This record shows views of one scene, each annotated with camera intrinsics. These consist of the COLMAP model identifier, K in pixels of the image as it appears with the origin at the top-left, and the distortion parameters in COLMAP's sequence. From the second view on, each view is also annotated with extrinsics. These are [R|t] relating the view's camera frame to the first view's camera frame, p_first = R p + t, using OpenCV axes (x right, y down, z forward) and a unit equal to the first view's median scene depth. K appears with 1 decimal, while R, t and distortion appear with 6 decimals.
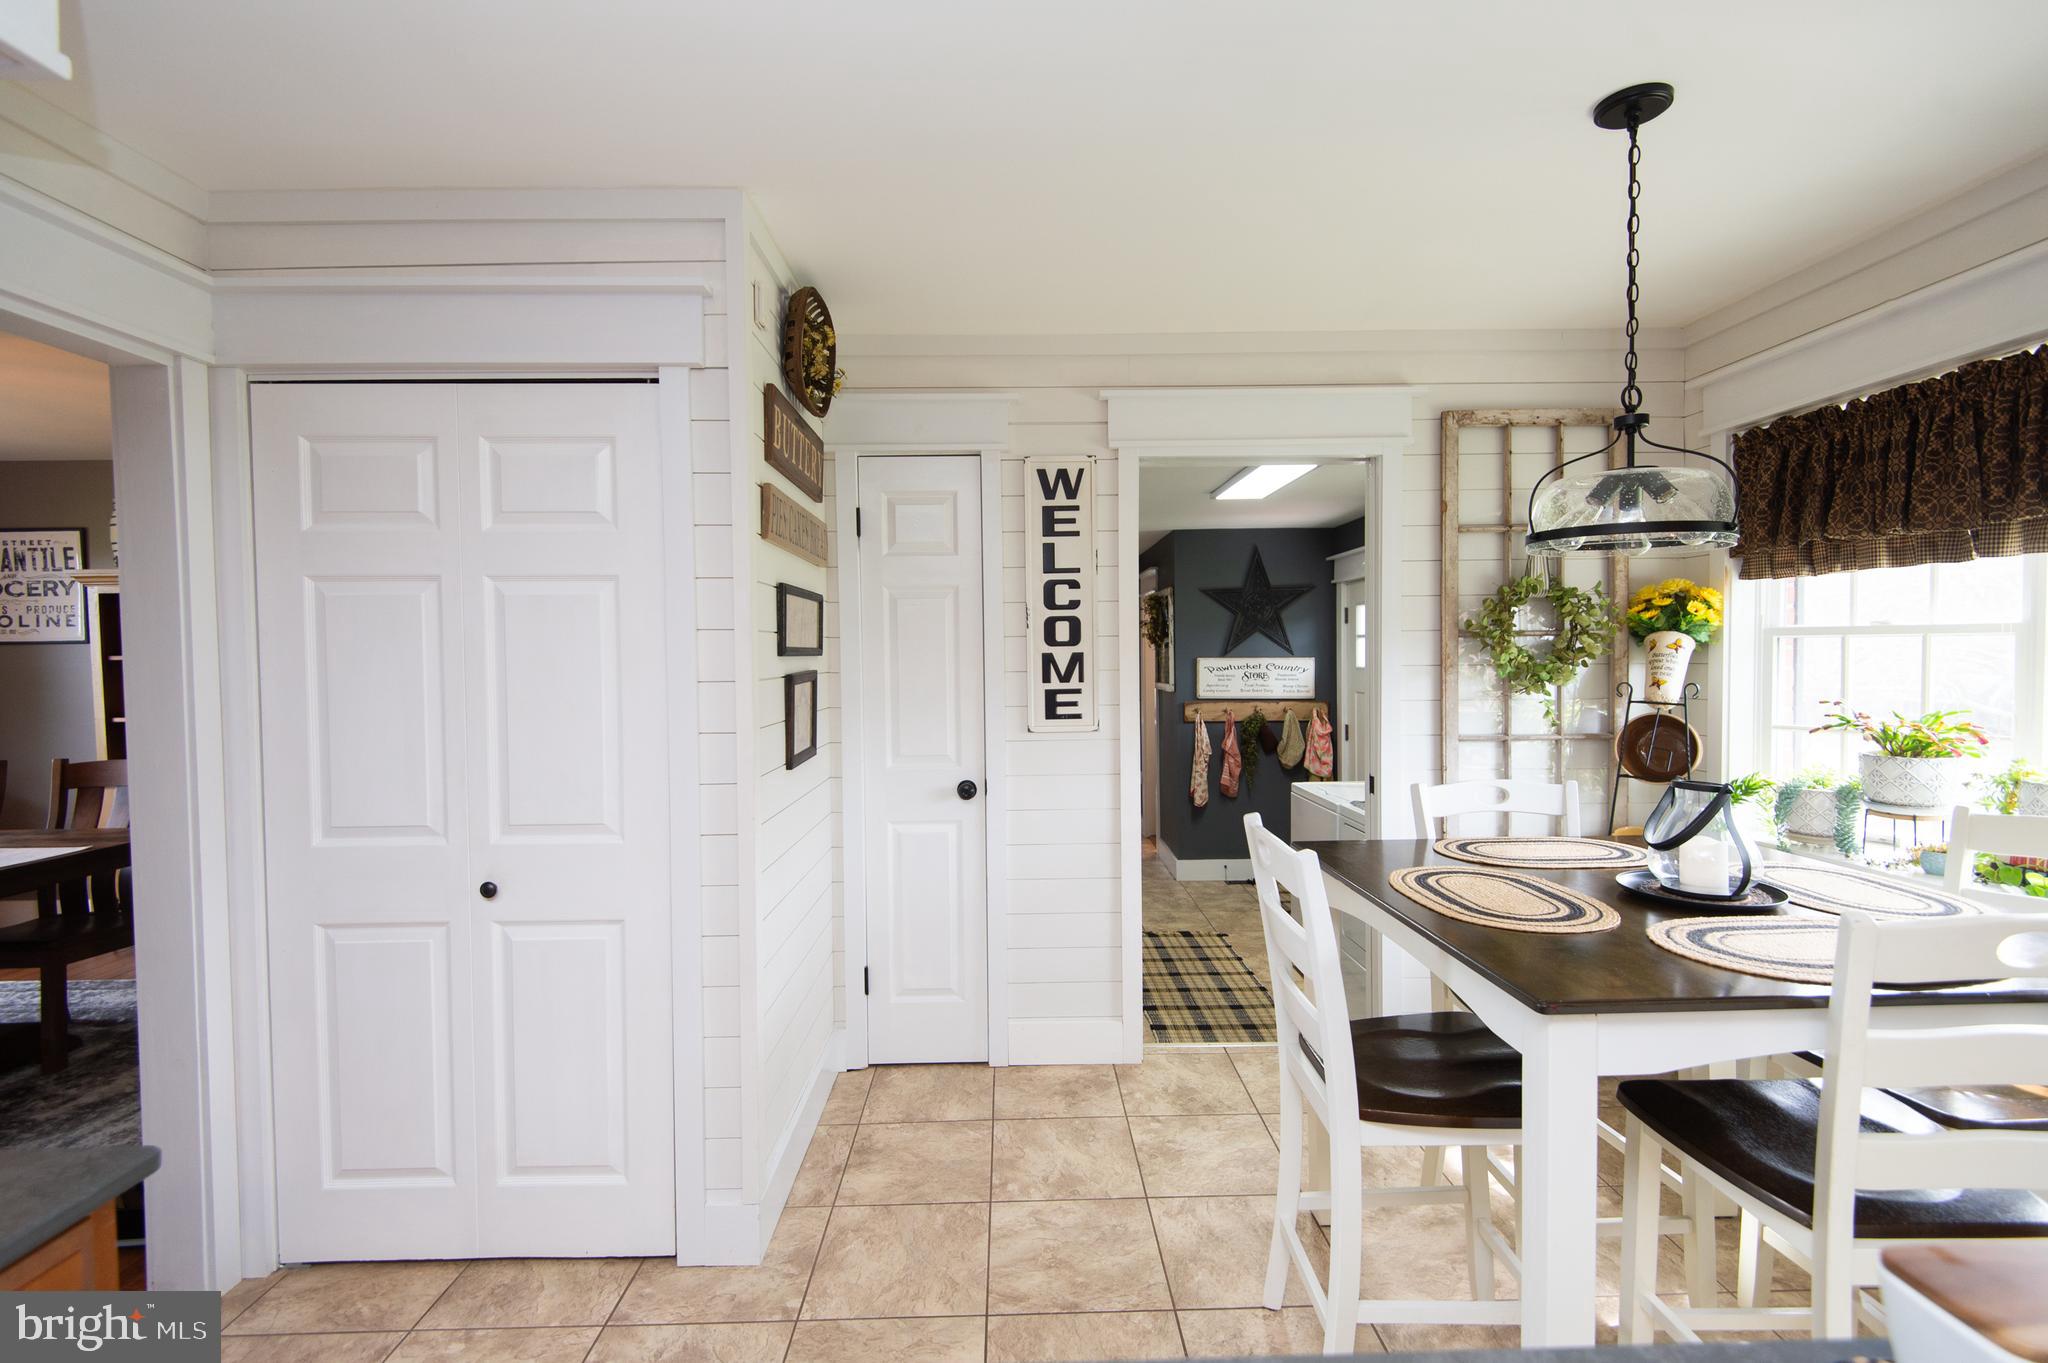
lens RADIAL K [[928.4, 0, 1021.6], [0, 928.4, 670.2], [0, 0, 1]] dist [0.030022, -0.015853]
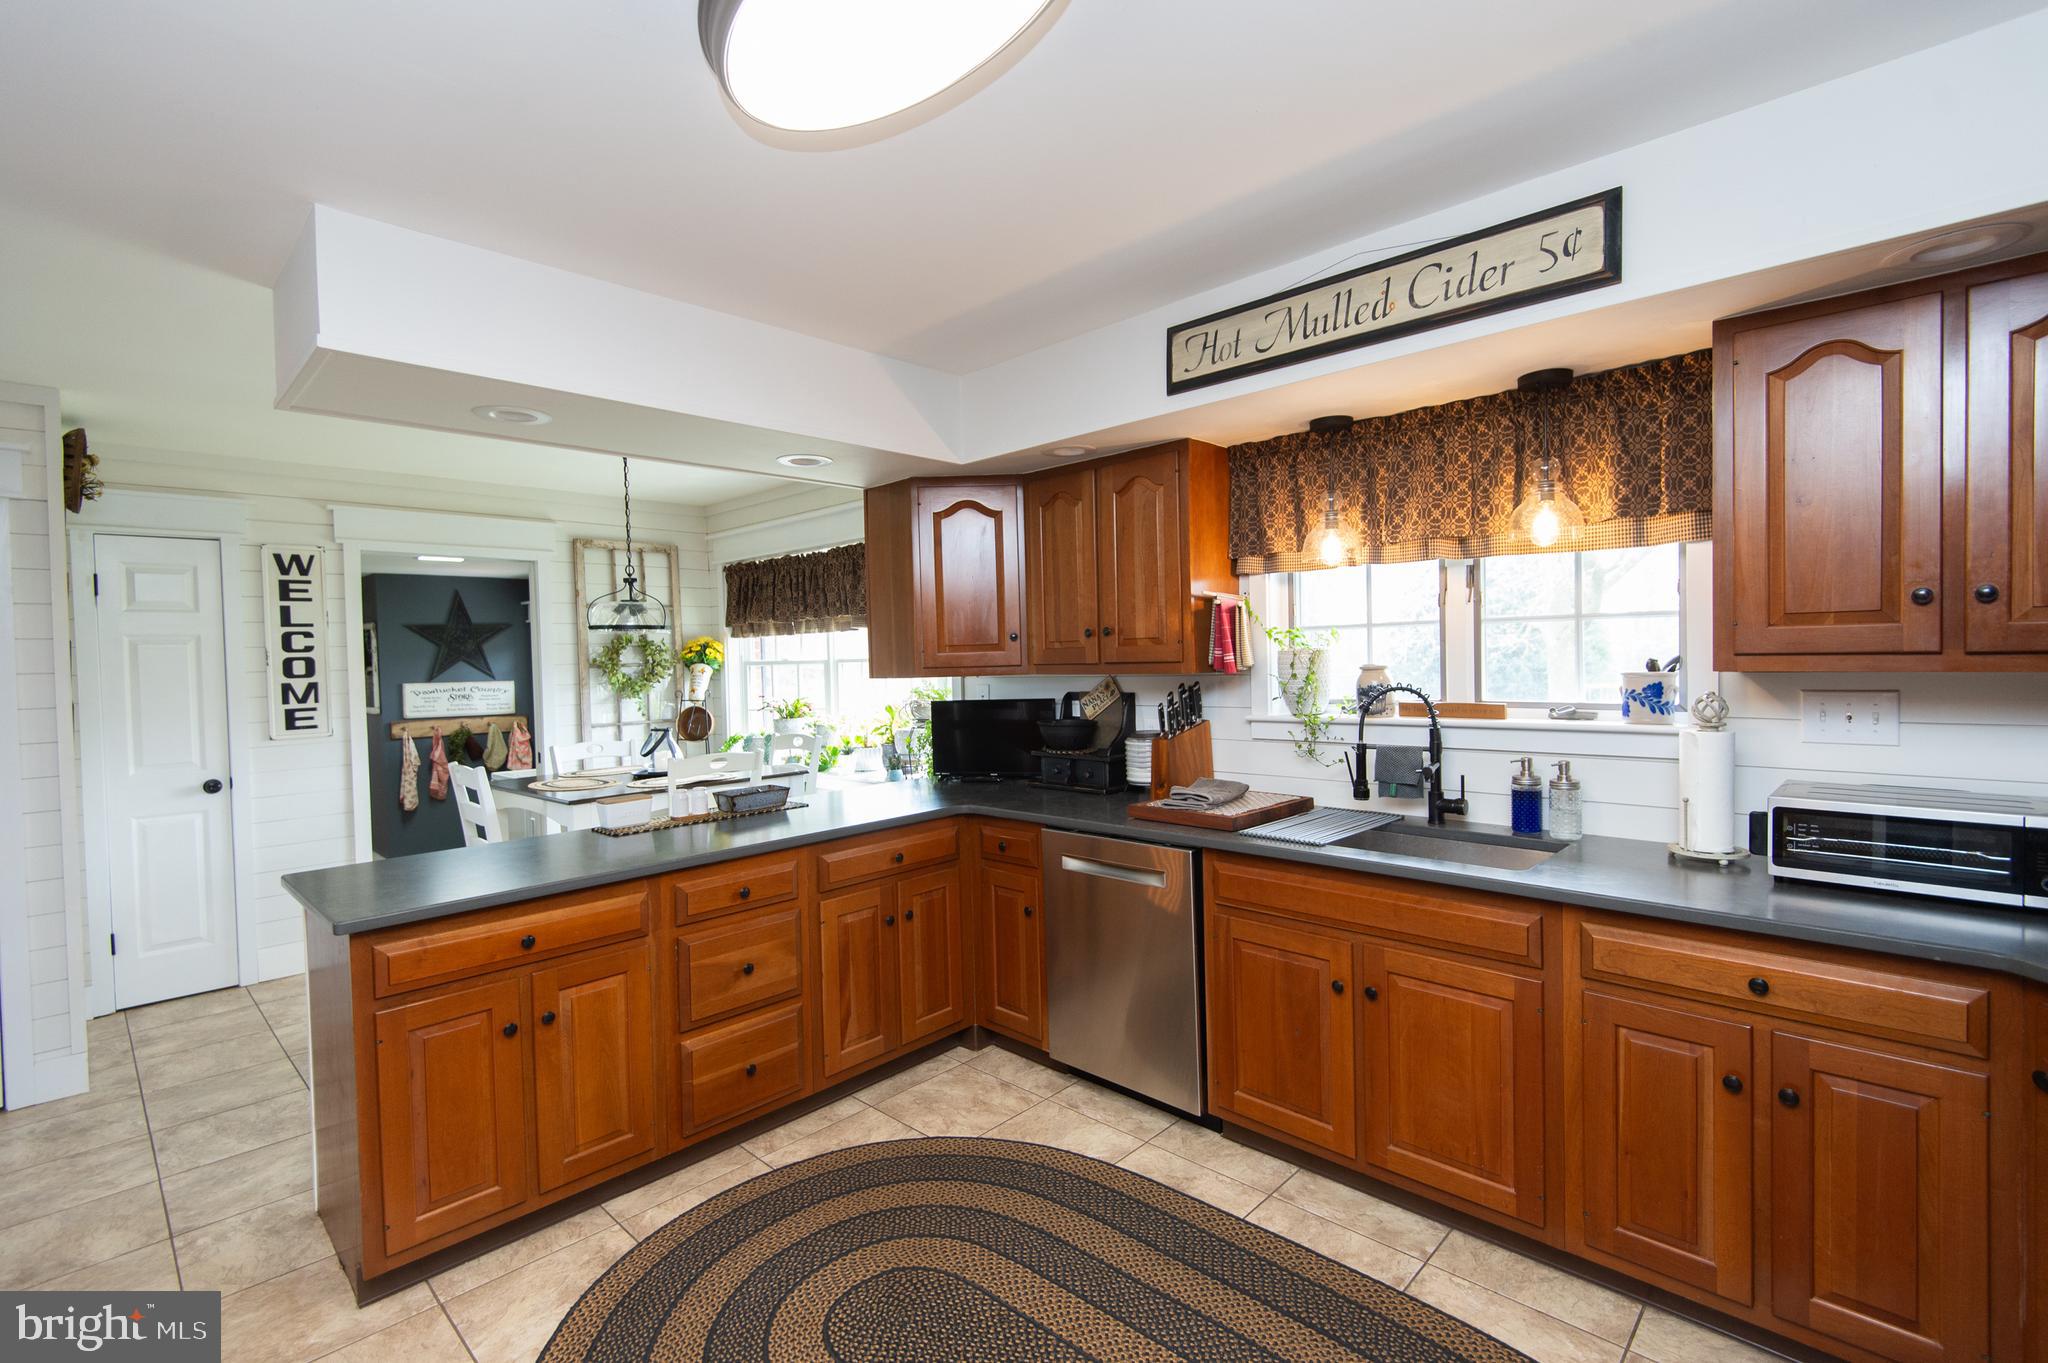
lens RADIAL K [[928.4, 0, 1029.1], [0, 928.4, 680.3], [0, 0, 1]] dist [0.030022, -0.015853]
pose [[0.706025, -0.024529, 0.707762, -0.117929], [0.031904, 0.999487, 0.002814, 0.005802], [-0.707468, 0.020594, 0.706446, -0.513730]]
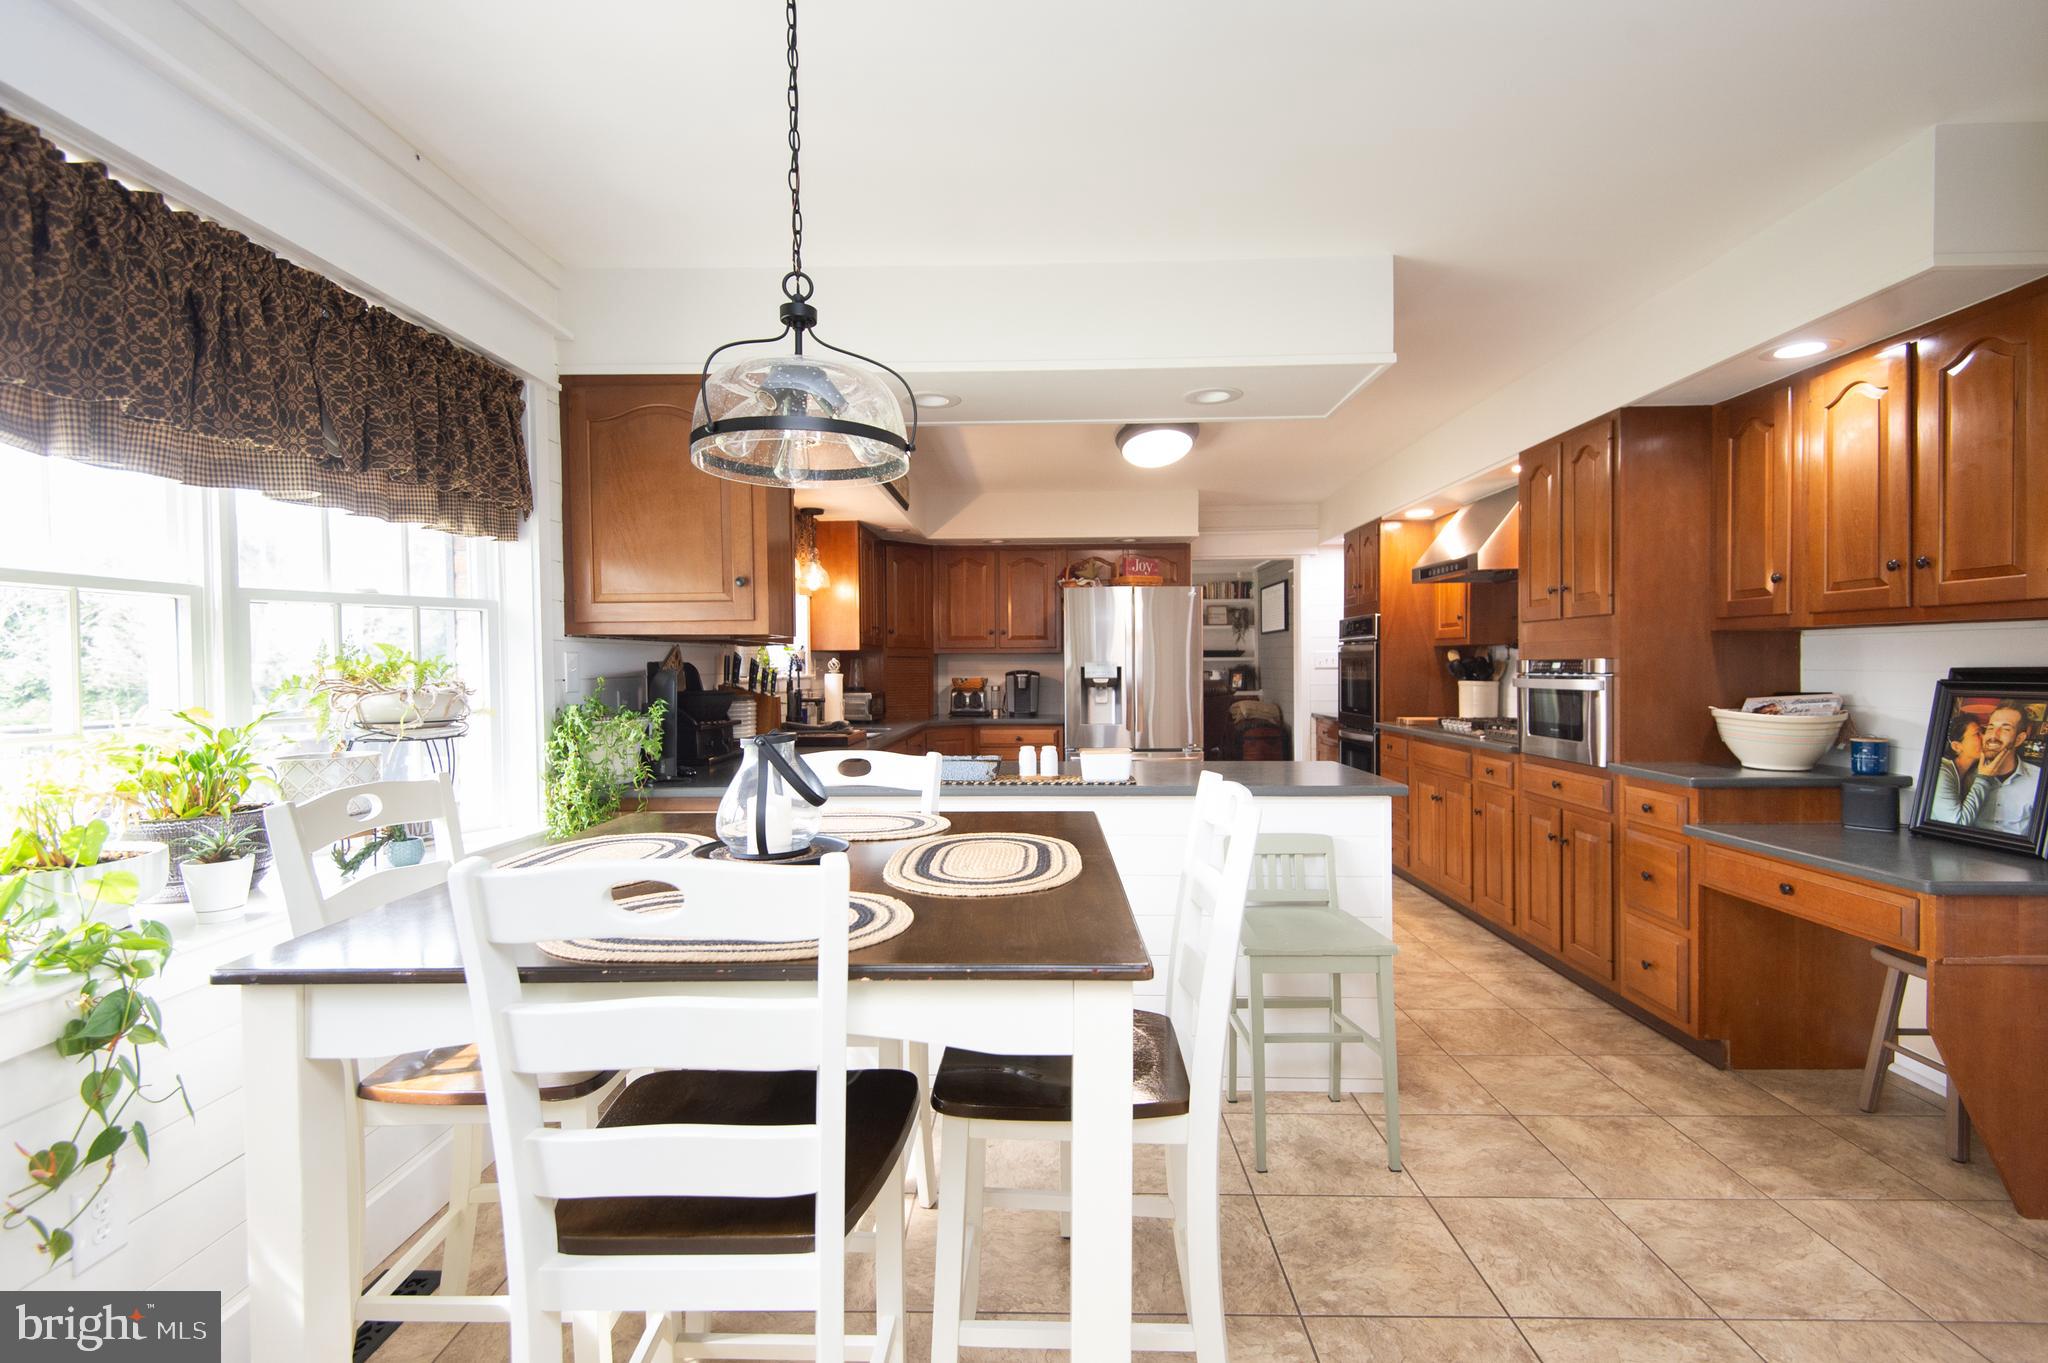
lens RADIAL K [[928.4, 0, 1026.9], [0, 928.4, 678.4], [0, 0, 1]] dist [0.030022, -0.015853]
pose [[-0.999045, 0.020624, 0.038524, 0.159393], [0.021982, 0.999139, 0.035181, 0.013084], [-0.037766, 0.035994, -0.998638, 0.703954]]
